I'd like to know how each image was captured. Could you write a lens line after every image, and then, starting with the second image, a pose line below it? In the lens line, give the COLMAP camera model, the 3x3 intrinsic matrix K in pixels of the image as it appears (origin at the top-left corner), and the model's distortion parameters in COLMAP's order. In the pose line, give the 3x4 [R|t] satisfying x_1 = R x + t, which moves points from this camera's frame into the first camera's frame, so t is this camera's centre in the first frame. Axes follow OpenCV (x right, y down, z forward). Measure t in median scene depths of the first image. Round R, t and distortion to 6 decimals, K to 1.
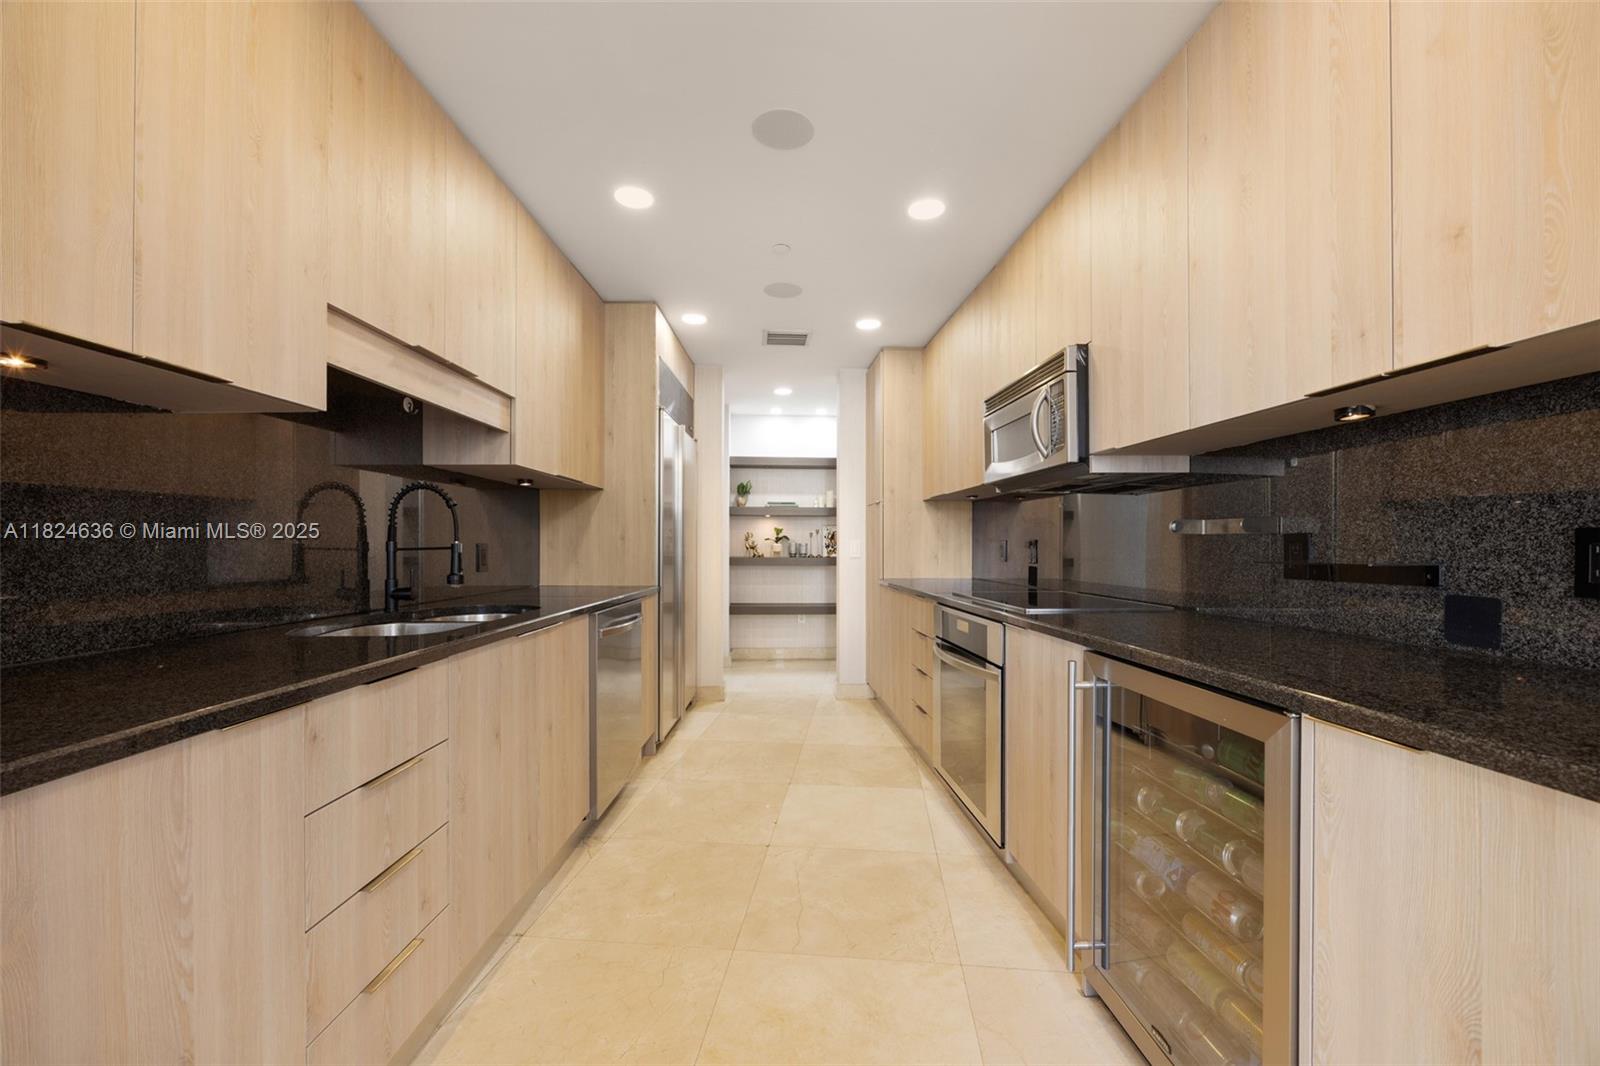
lens RADIAL K [[627.9, 0, 796.0], [0, 627.9, 544.3], [0, 0, 1]] dist [-0.001967, 0.000580]
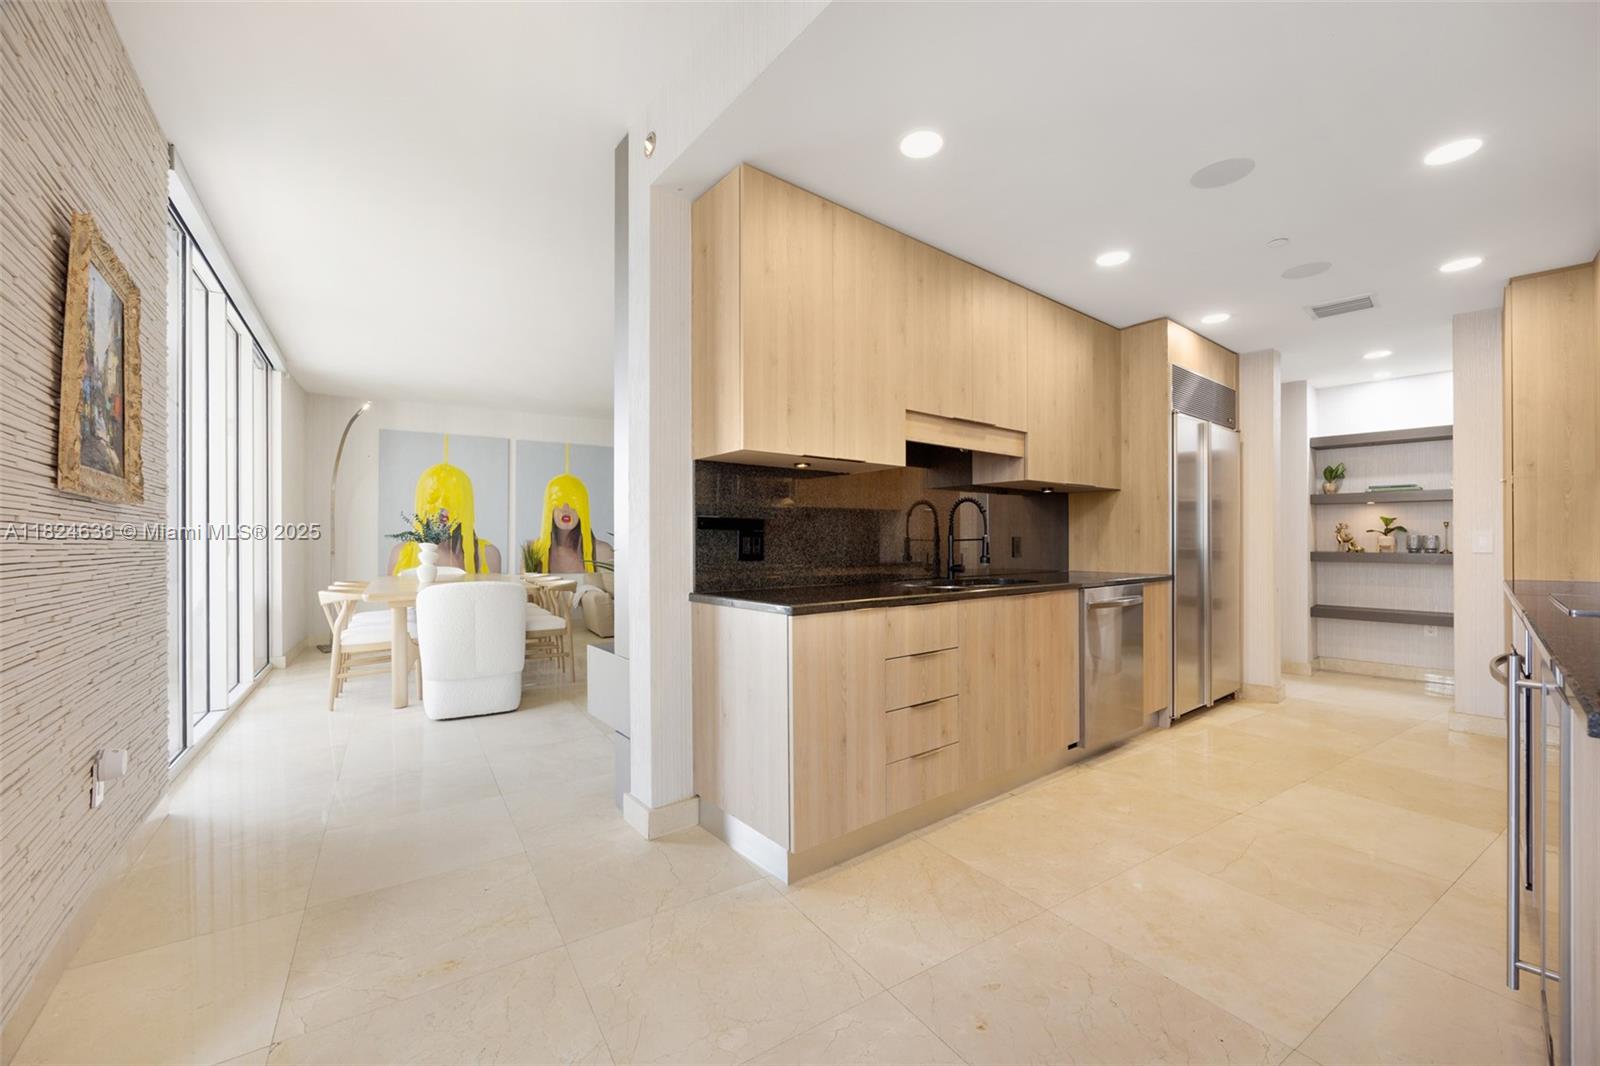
lens RADIAL K [[627.9, 0, 797.0], [0, 627.9, 539.0], [0, 0, 1]] dist [-0.001967, 0.000580]
pose [[0.615164, -0.004151, -0.788388, 0.238640], [0.002898, 0.999991, -0.003005, 0.005105], [0.788394, -0.000436, 0.615170, -0.187352]]
